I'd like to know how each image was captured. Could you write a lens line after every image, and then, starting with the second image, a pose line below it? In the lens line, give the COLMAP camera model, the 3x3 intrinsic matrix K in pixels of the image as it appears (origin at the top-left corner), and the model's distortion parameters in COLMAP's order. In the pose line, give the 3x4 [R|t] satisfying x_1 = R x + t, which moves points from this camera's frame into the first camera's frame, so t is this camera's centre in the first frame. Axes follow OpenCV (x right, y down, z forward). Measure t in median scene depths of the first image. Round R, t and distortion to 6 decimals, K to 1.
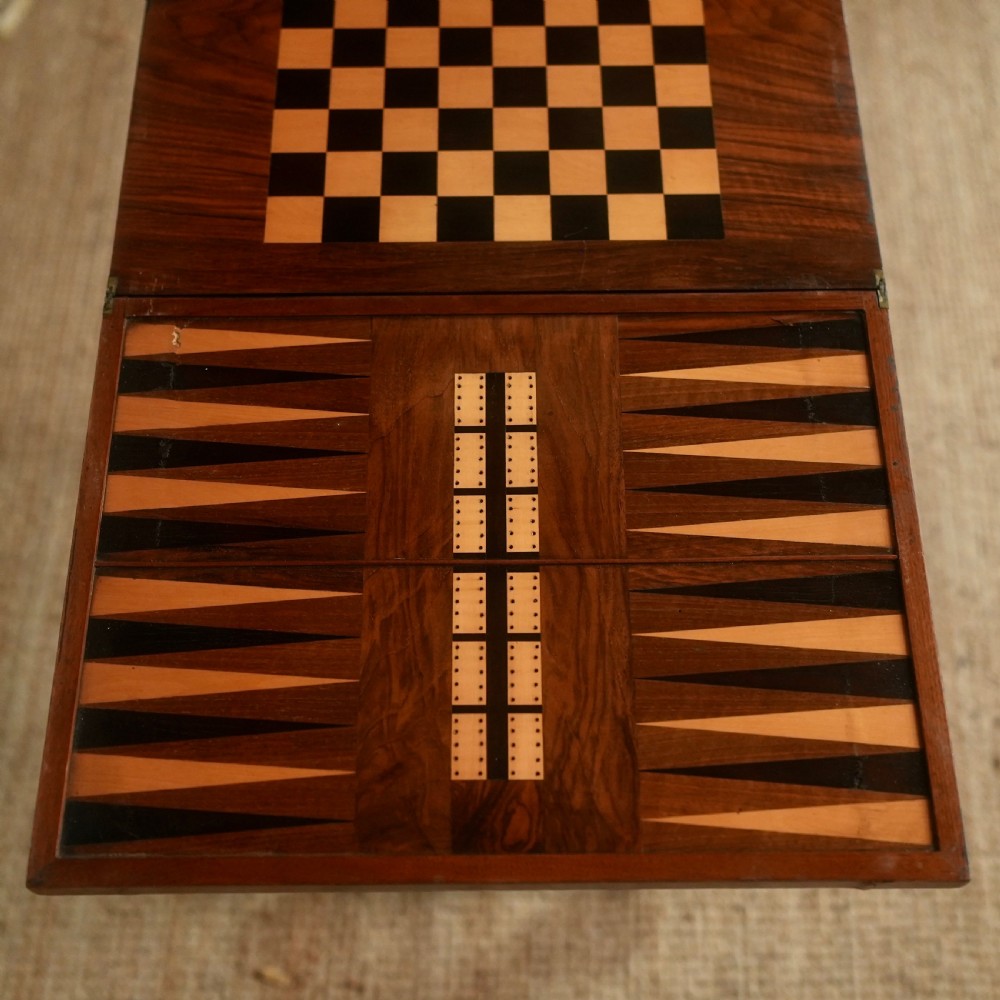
lens RADIAL K [[1478.9, 0, 501.9], [0, 1478.9, 494.1], [0, 0, 1]] dist [0.022678, 0.000000]
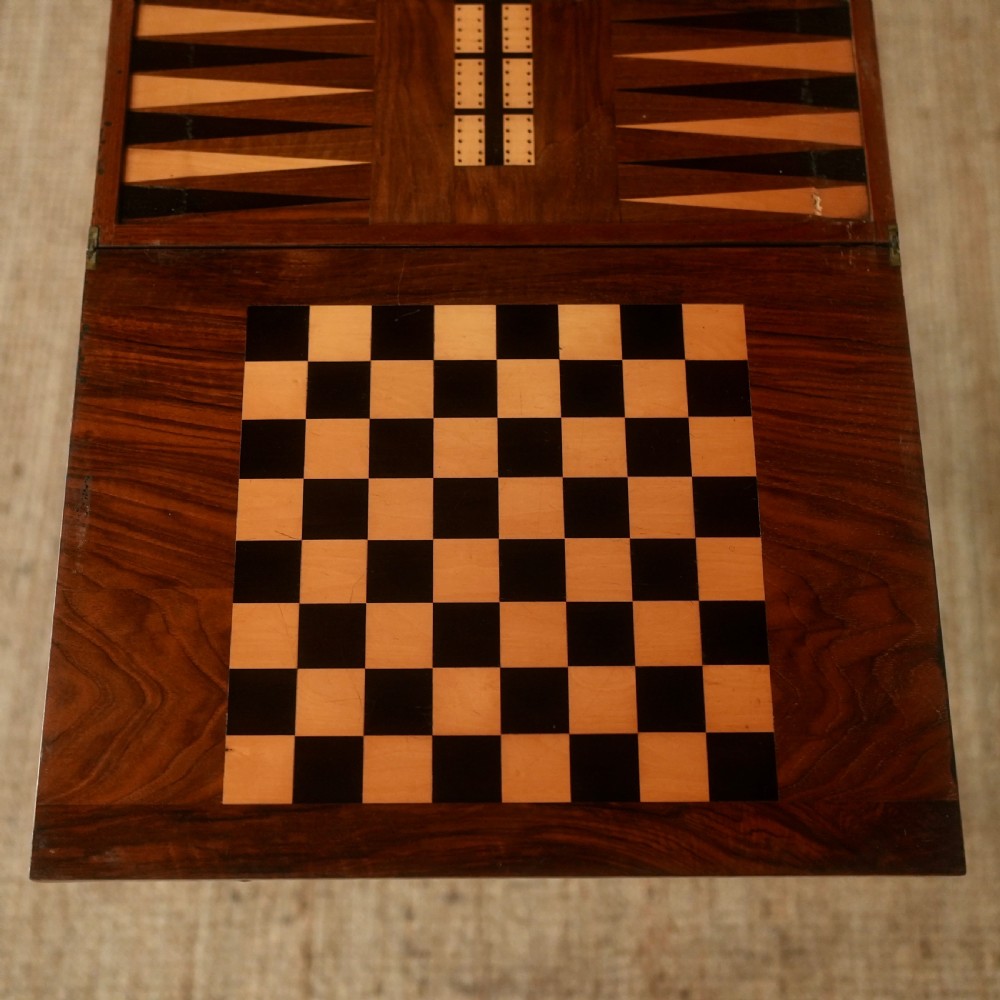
lens RADIAL K [[1478.9, 0, 494.9], [0, 1478.9, 465.1], [0, 0, 1]] dist [0.022678, 0.000000]
pose [[-0.999997, 0.000024, -0.002494, -0.002286], [-0.001842, -0.681480, 0.731835, -0.951437], [-0.001682, 0.731837, 0.681478, 0.455752]]
